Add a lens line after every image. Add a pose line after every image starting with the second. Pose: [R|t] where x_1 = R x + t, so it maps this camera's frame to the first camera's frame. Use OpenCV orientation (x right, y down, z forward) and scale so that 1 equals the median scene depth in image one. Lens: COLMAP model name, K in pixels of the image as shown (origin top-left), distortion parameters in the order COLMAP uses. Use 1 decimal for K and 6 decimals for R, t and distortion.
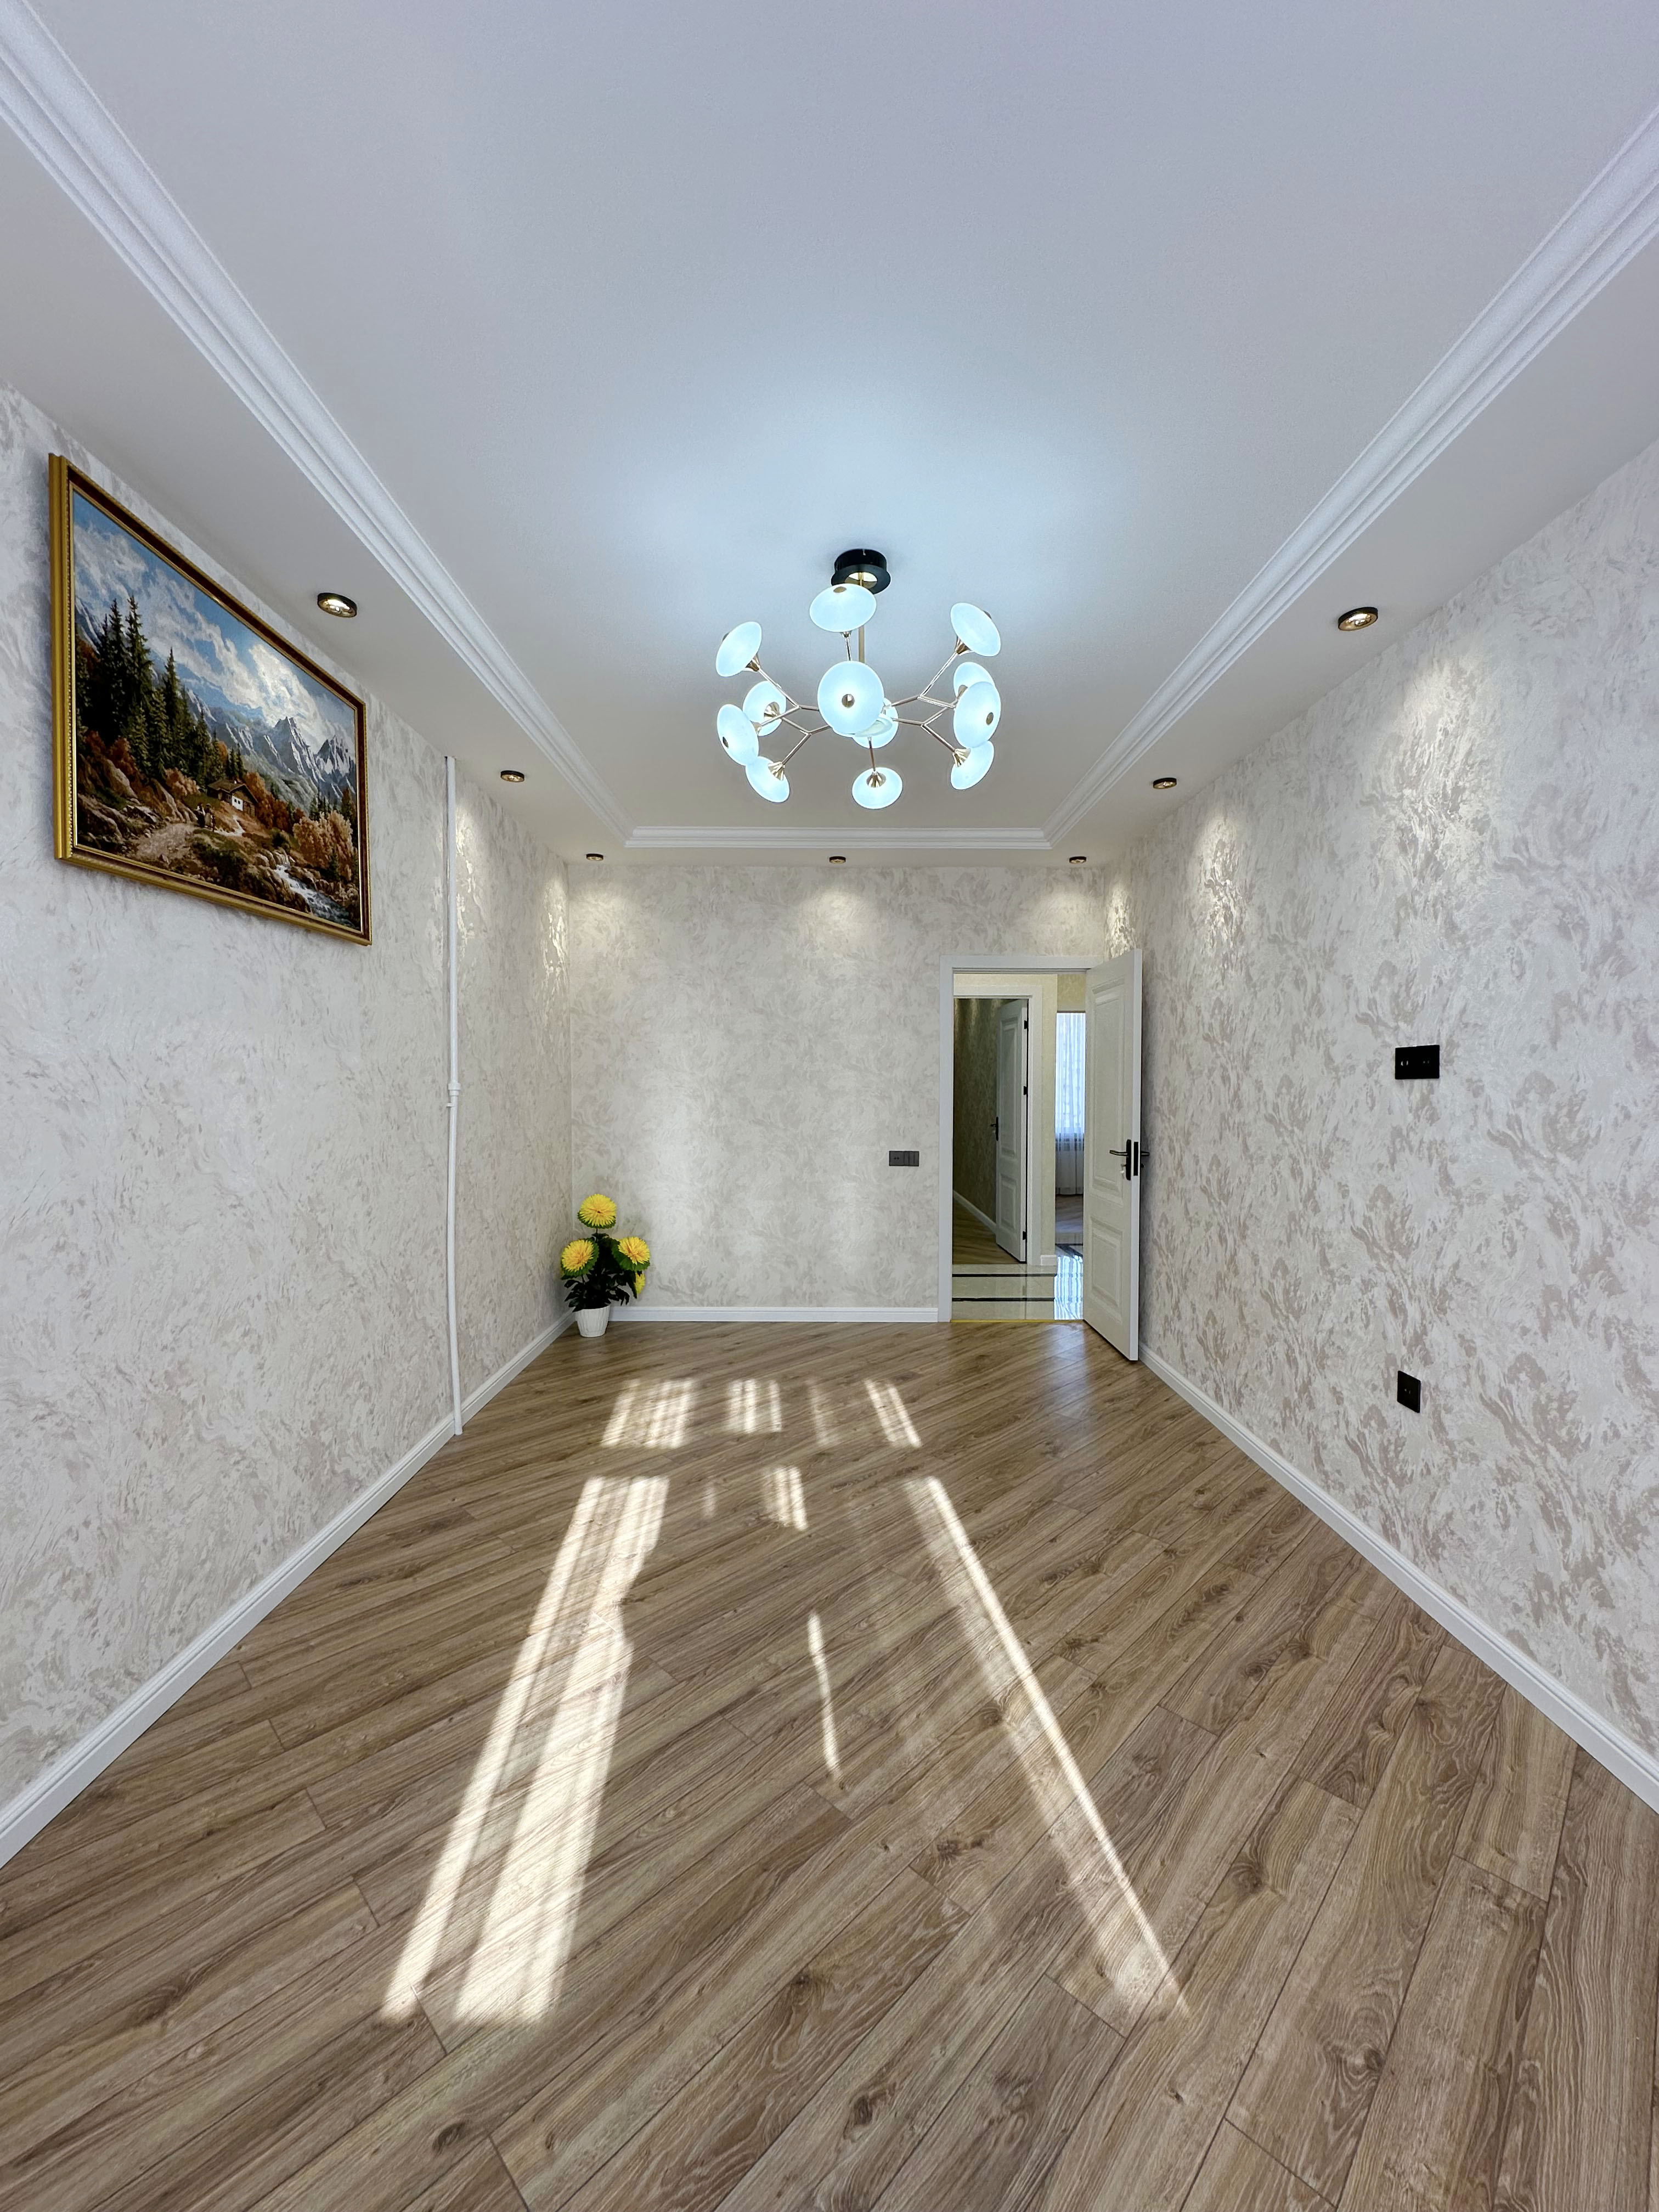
lens RADIAL K [[867.9, 0, 834.5], [0, 867.9, 1095.0], [0, 0, 1]] dist [-0.004090, 0.000943]
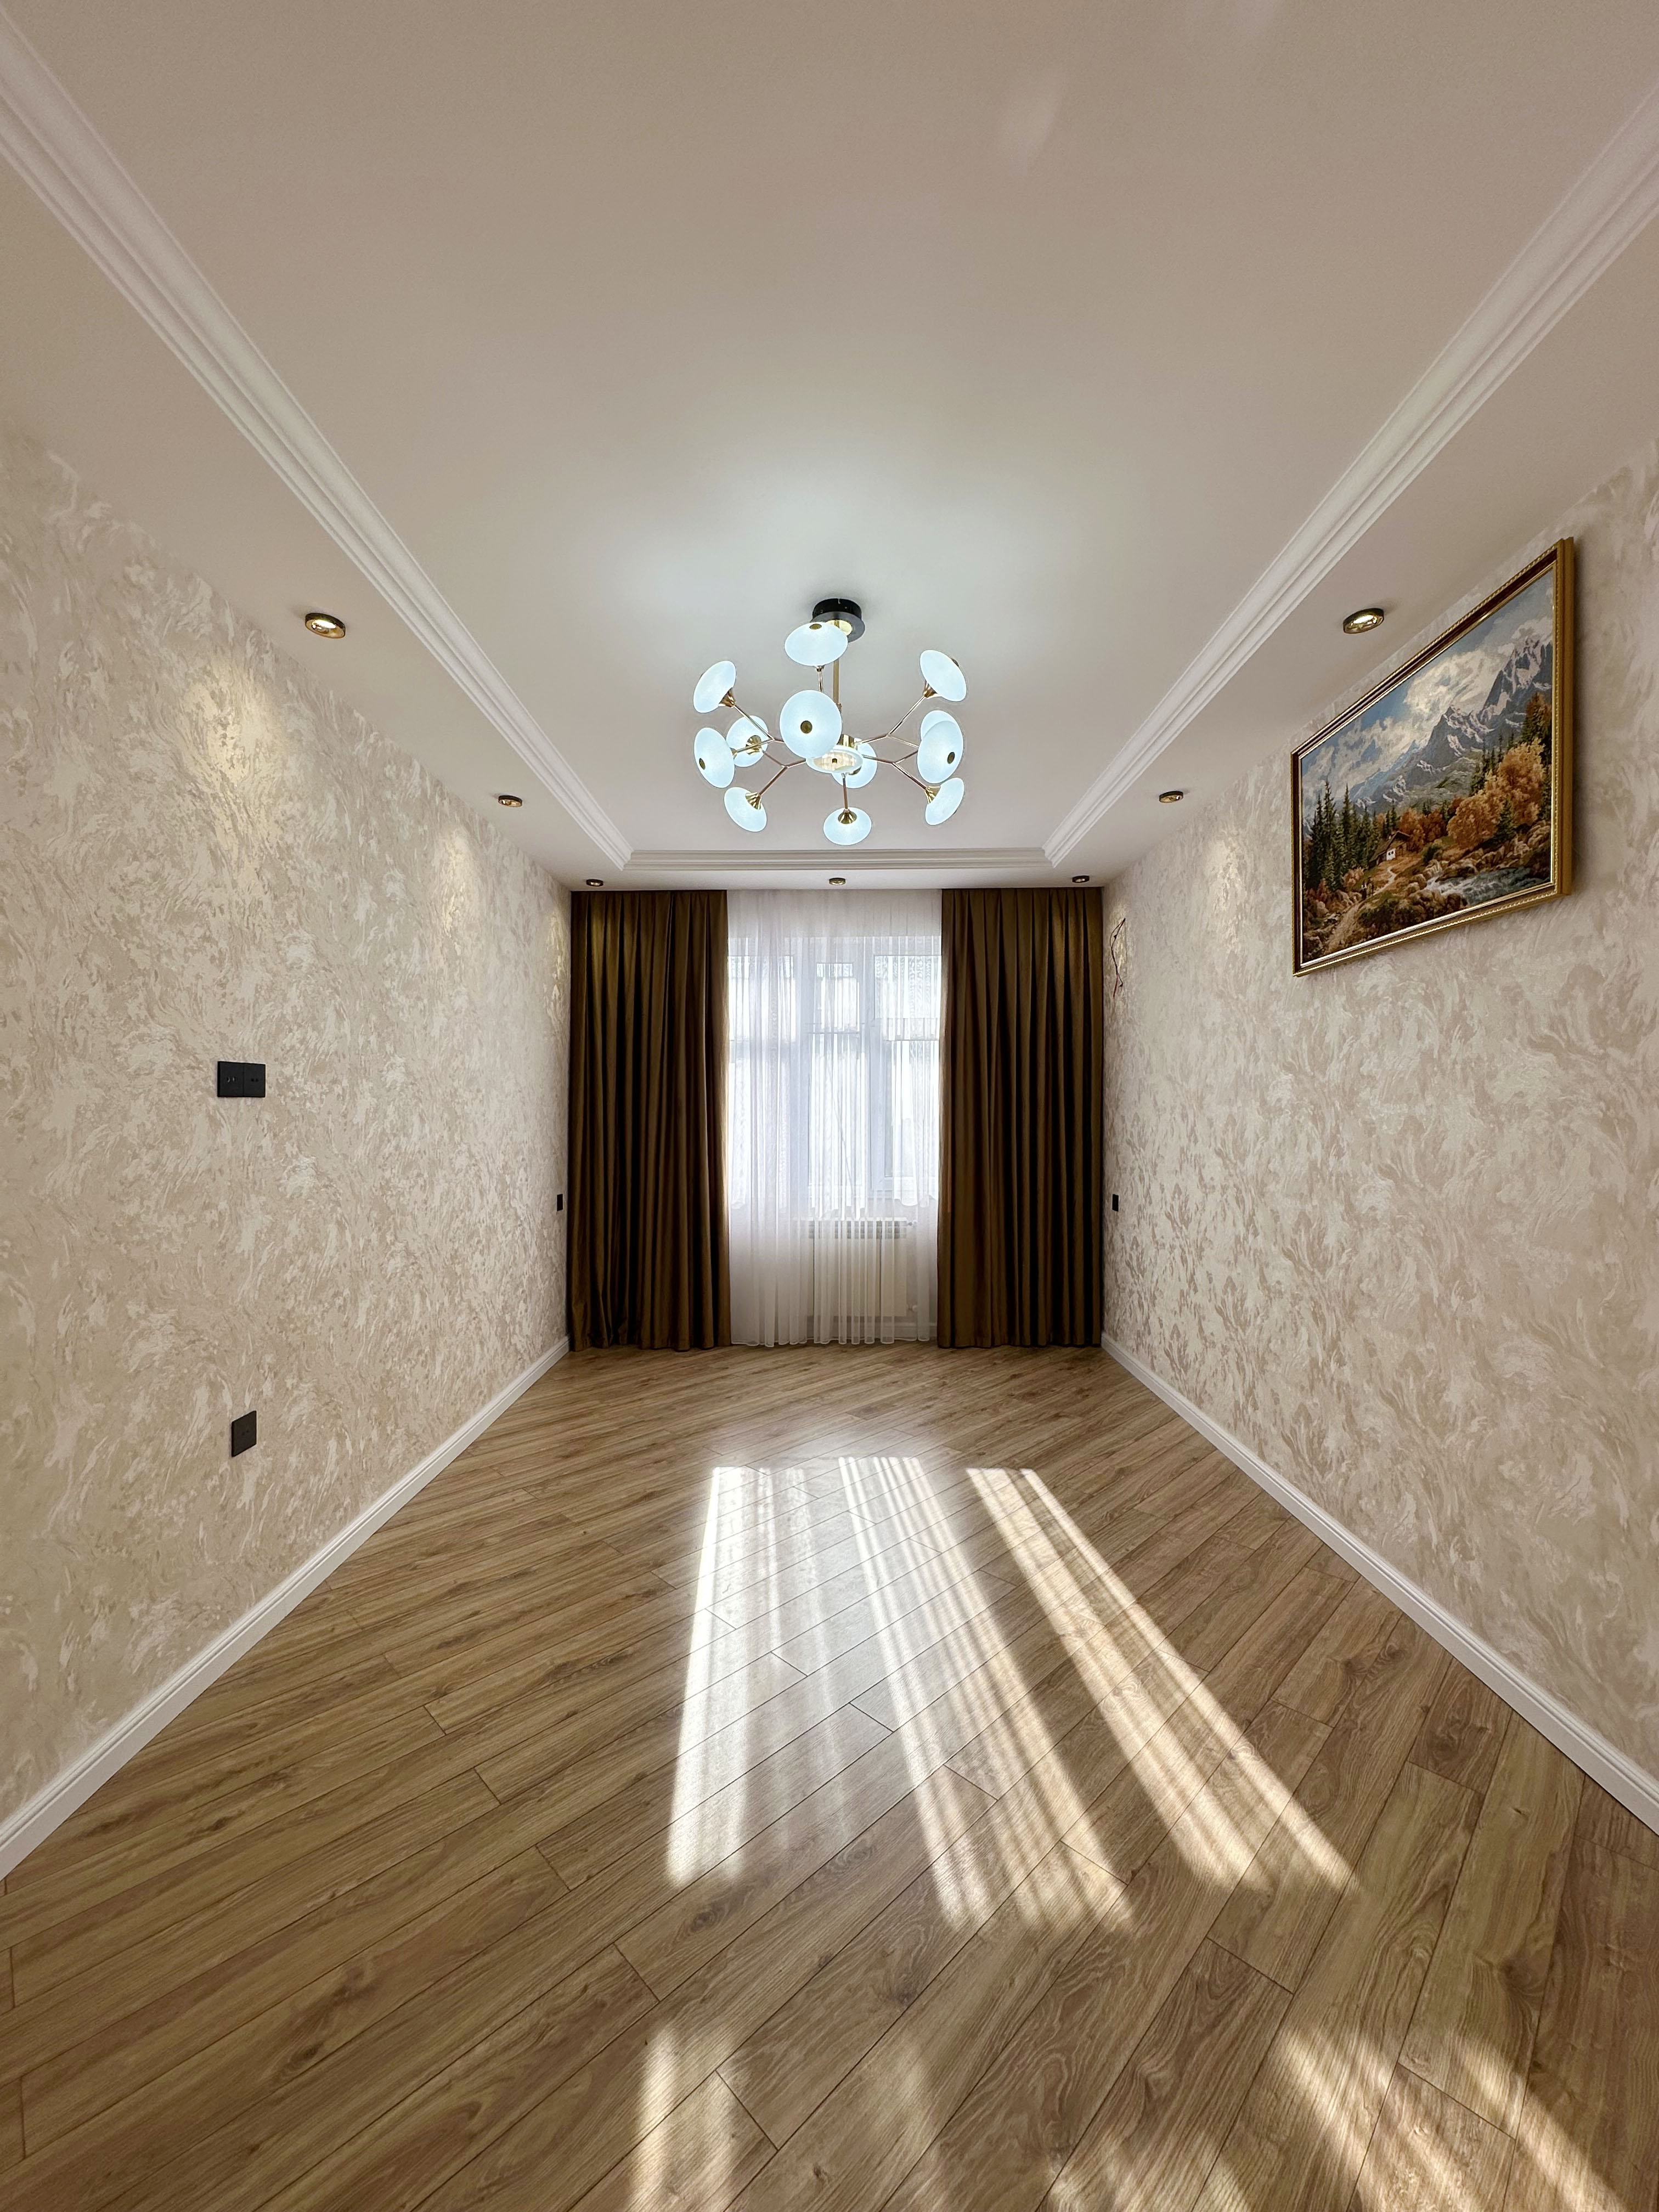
lens RADIAL K [[867.9, 0, 836.2], [0, 867.9, 1100.5], [0, 0, 1]] dist [-0.004090, 0.000943]
pose [[-0.999992, -0.000869, 0.003798, 0.020479], [-0.000864, 0.999999, 0.001151, -0.013831], [-0.003799, 0.001148, -0.999992, 1.622296]]
